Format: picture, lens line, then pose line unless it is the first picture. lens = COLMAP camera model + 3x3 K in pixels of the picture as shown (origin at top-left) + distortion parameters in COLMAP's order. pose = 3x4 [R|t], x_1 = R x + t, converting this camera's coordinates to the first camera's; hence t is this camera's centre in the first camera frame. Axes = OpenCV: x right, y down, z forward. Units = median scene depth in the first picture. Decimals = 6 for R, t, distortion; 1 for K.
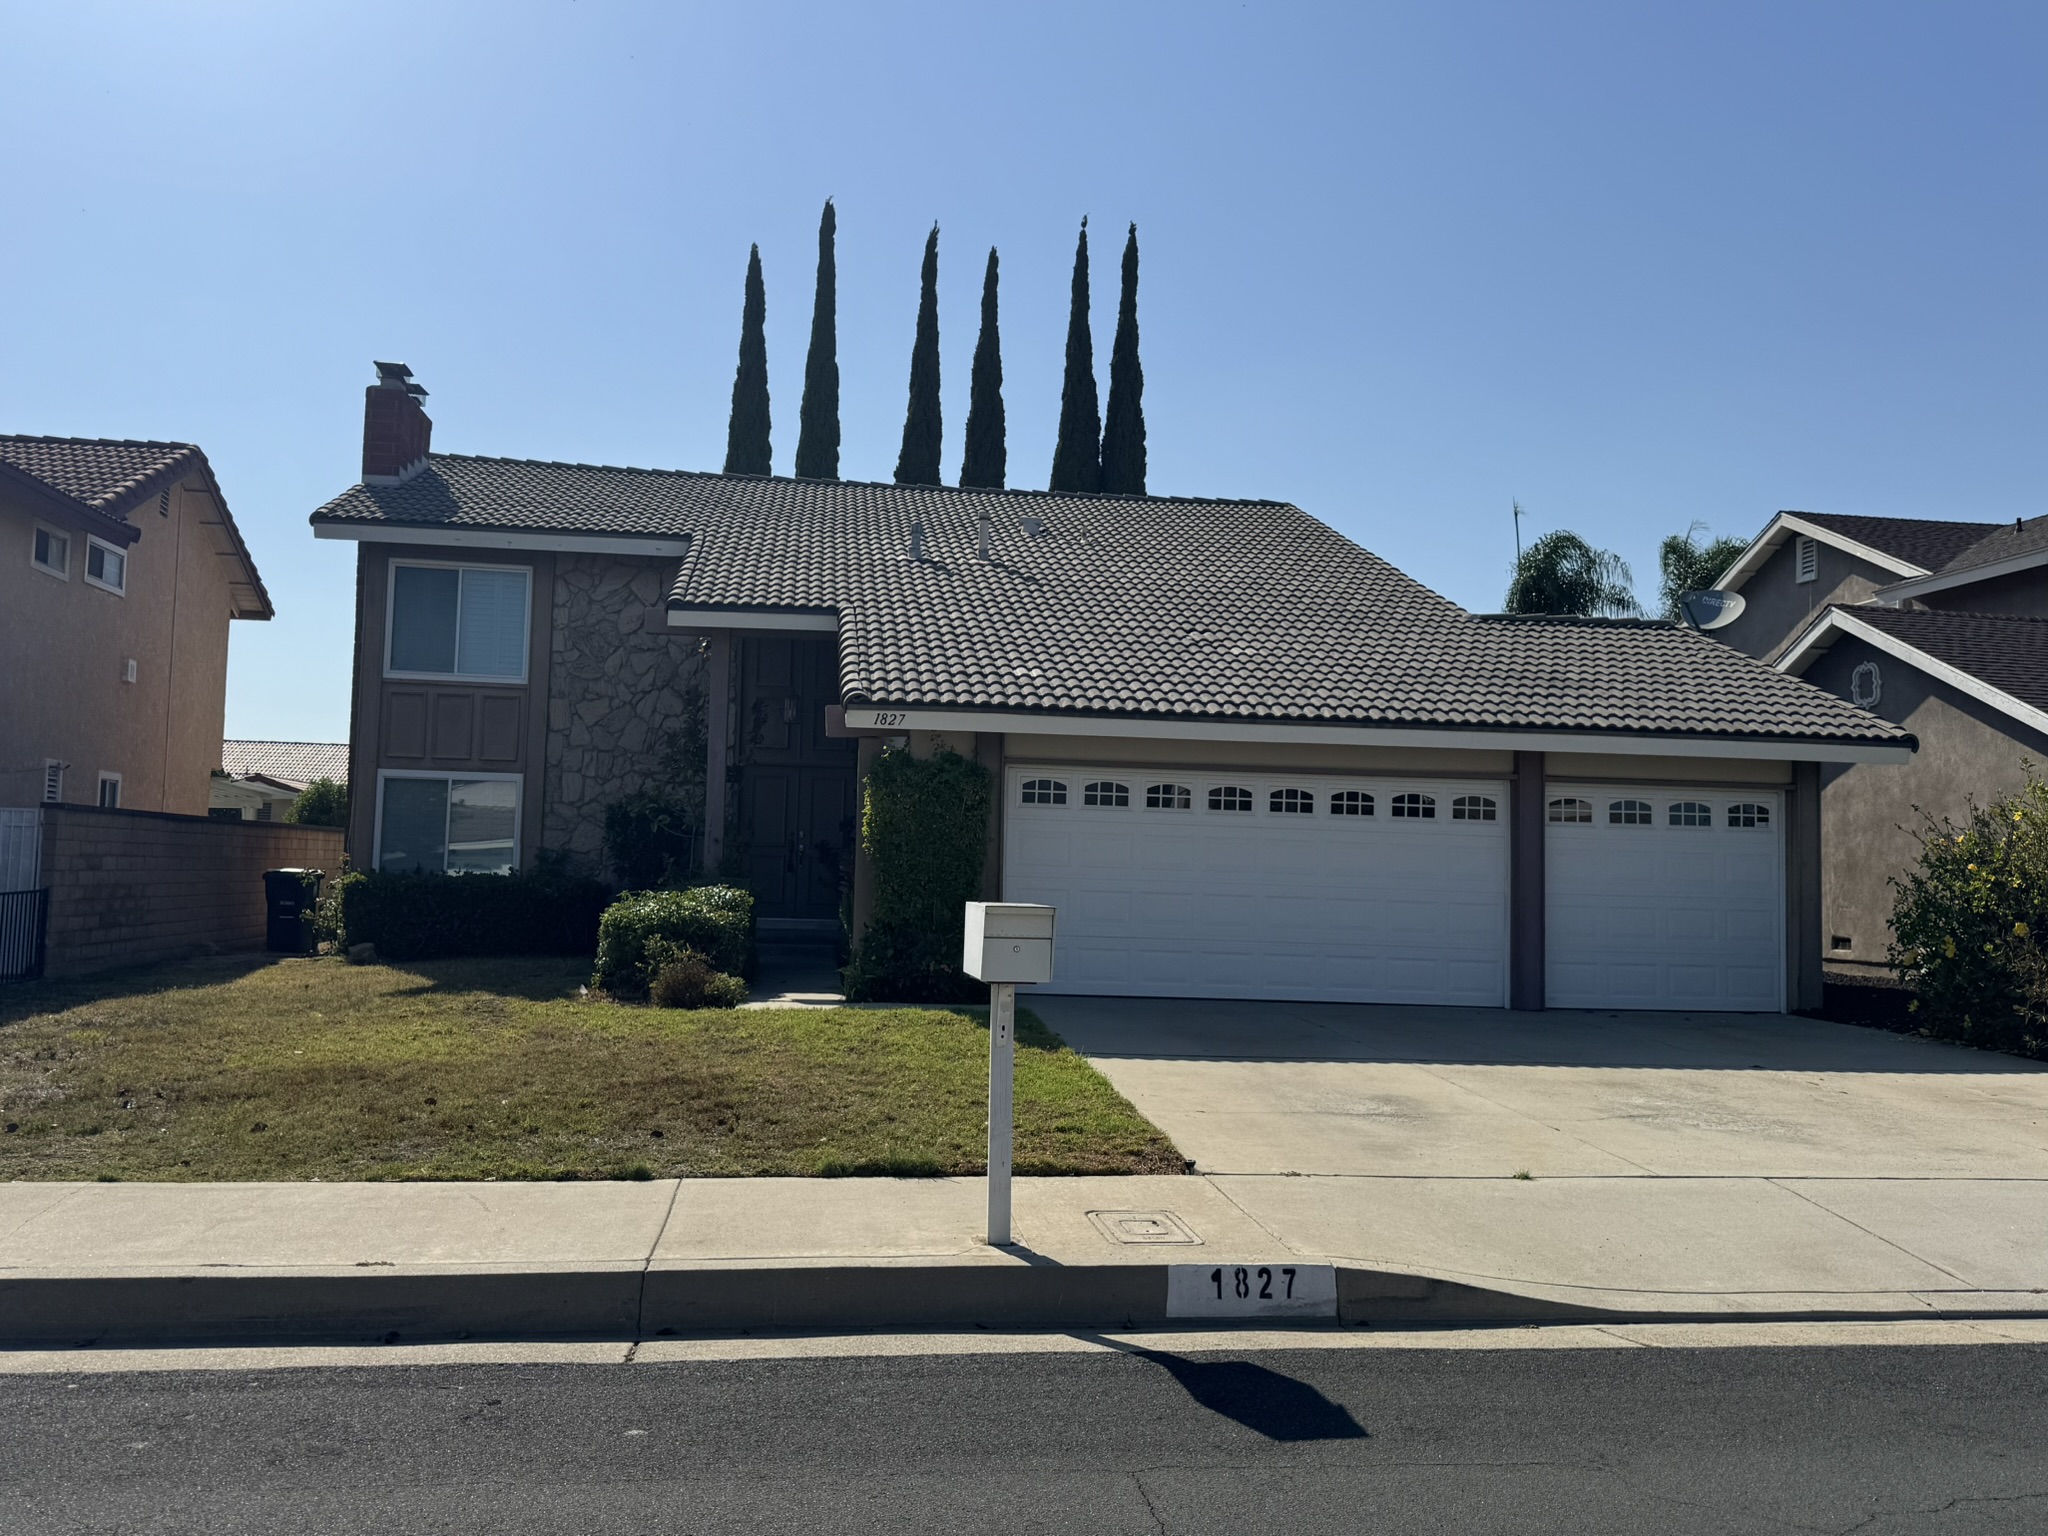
lens RADIAL K [[1707.9, 0, 1024.0], [0, 1707.9, 768.0], [0, 0, 1]] dist [0.123712, -0.200558]
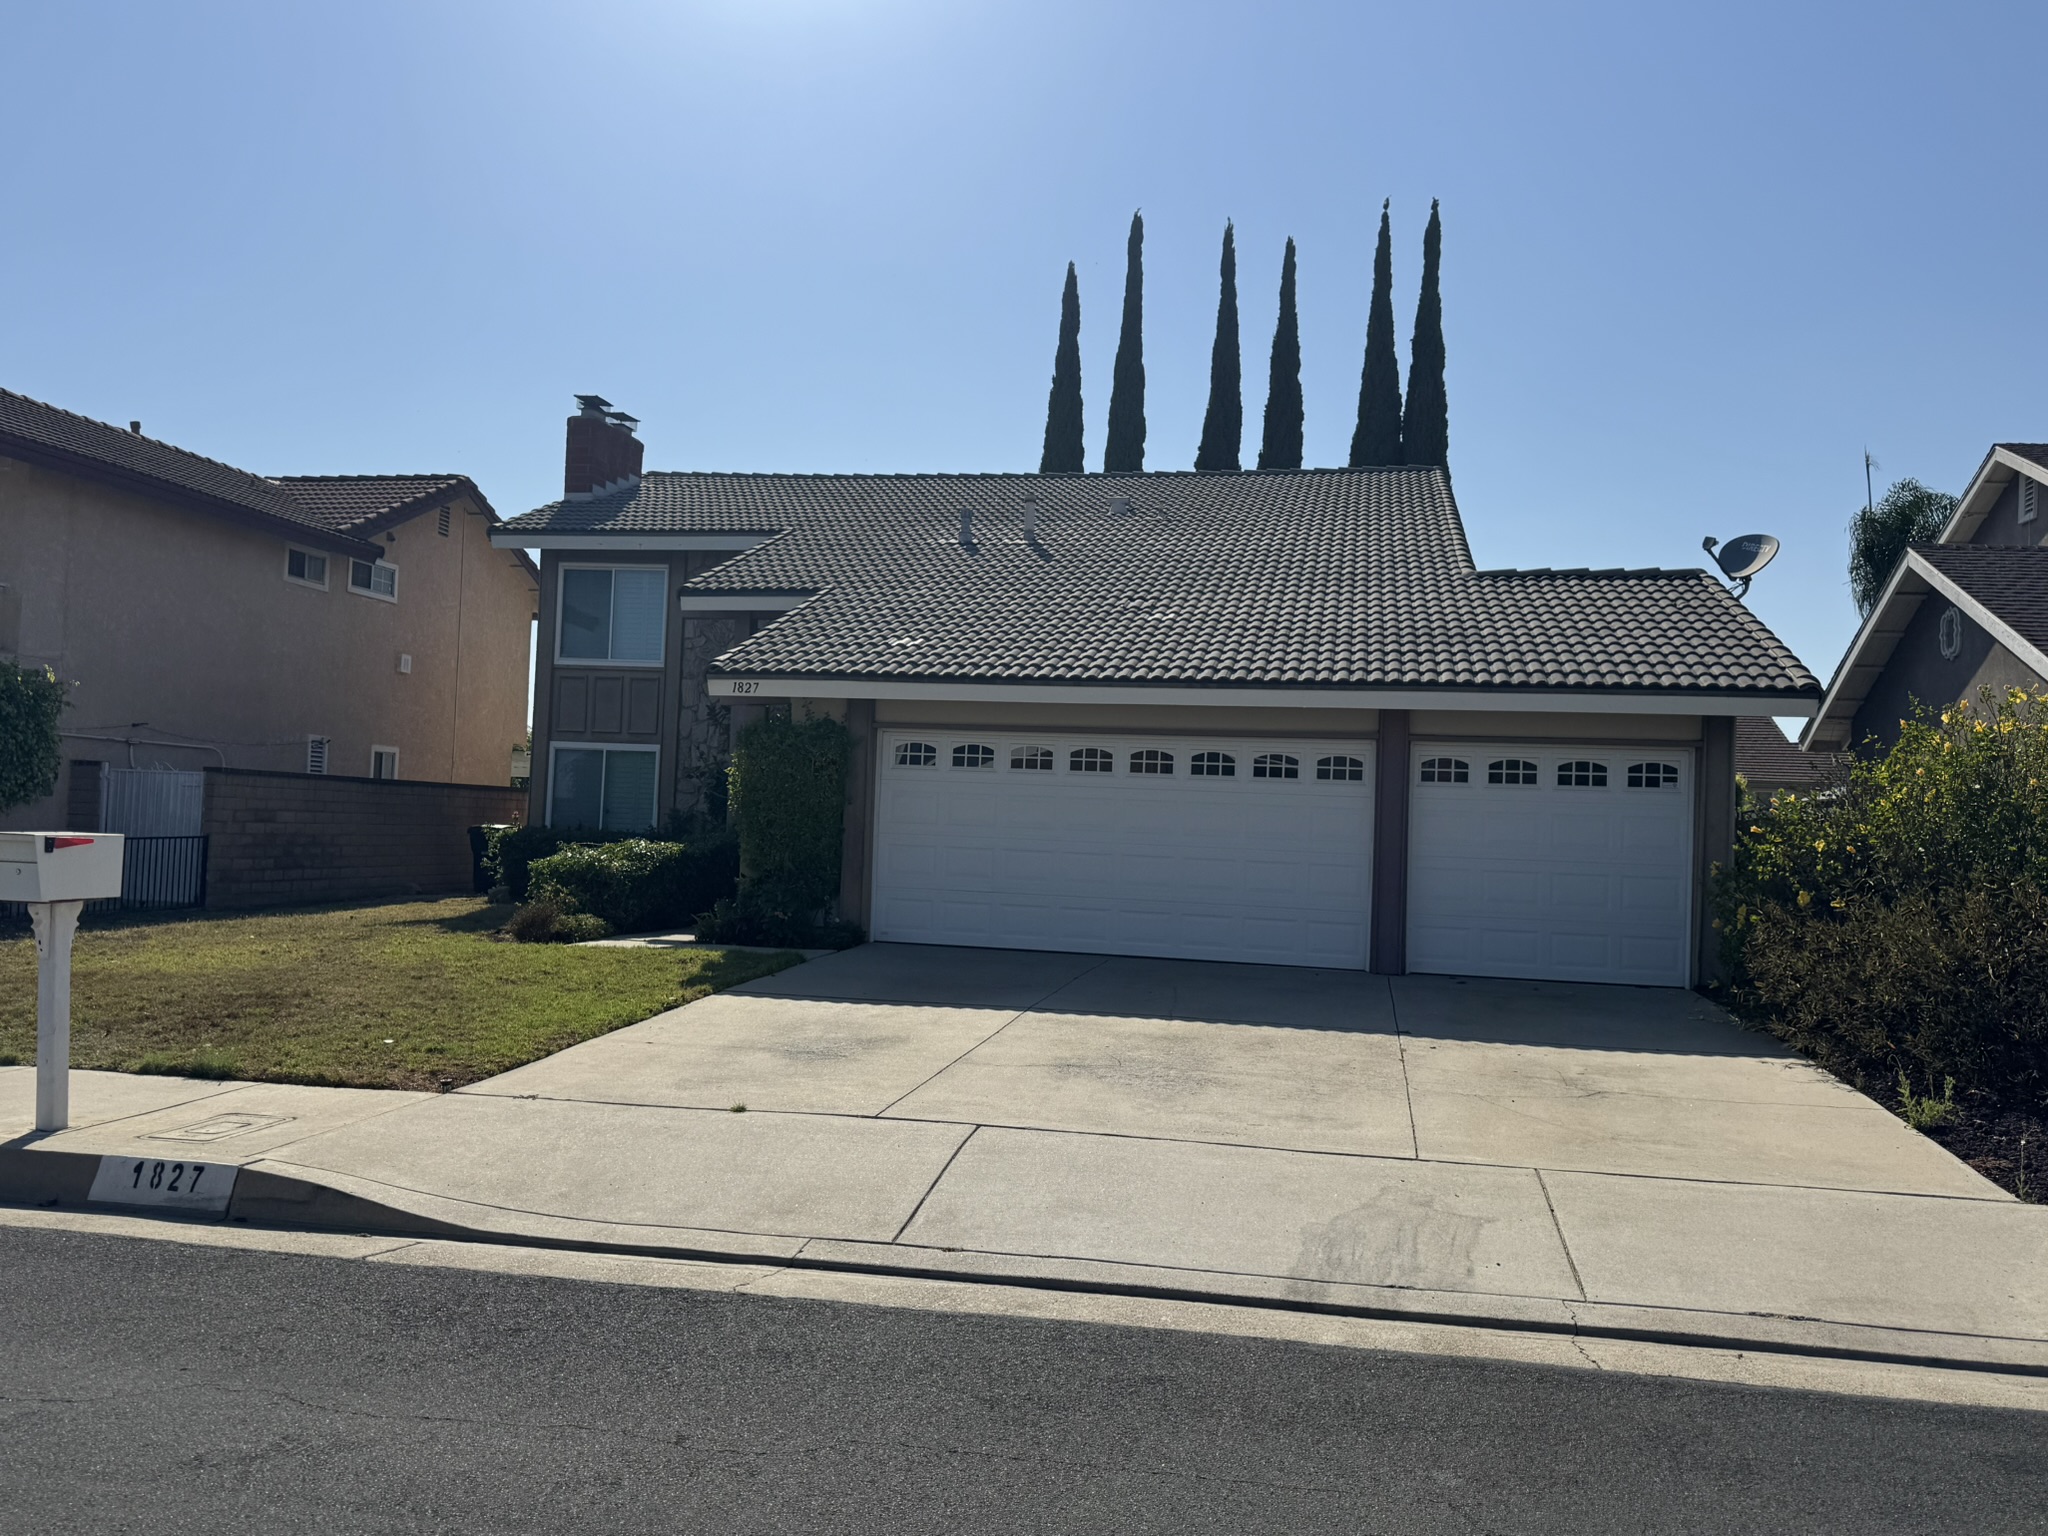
lens RADIAL K [[1591.9, 0, 1058.9], [0, 1591.9, 764.3], [0, 0, 1]] dist [0.173256, -0.319696]
pose [[0.950033, -0.003909, -0.312125, 0.303399], [0.007091, 0.999934, 0.009062, 0.008893], [0.312069, -0.010822, 0.949998, 0.057789]]
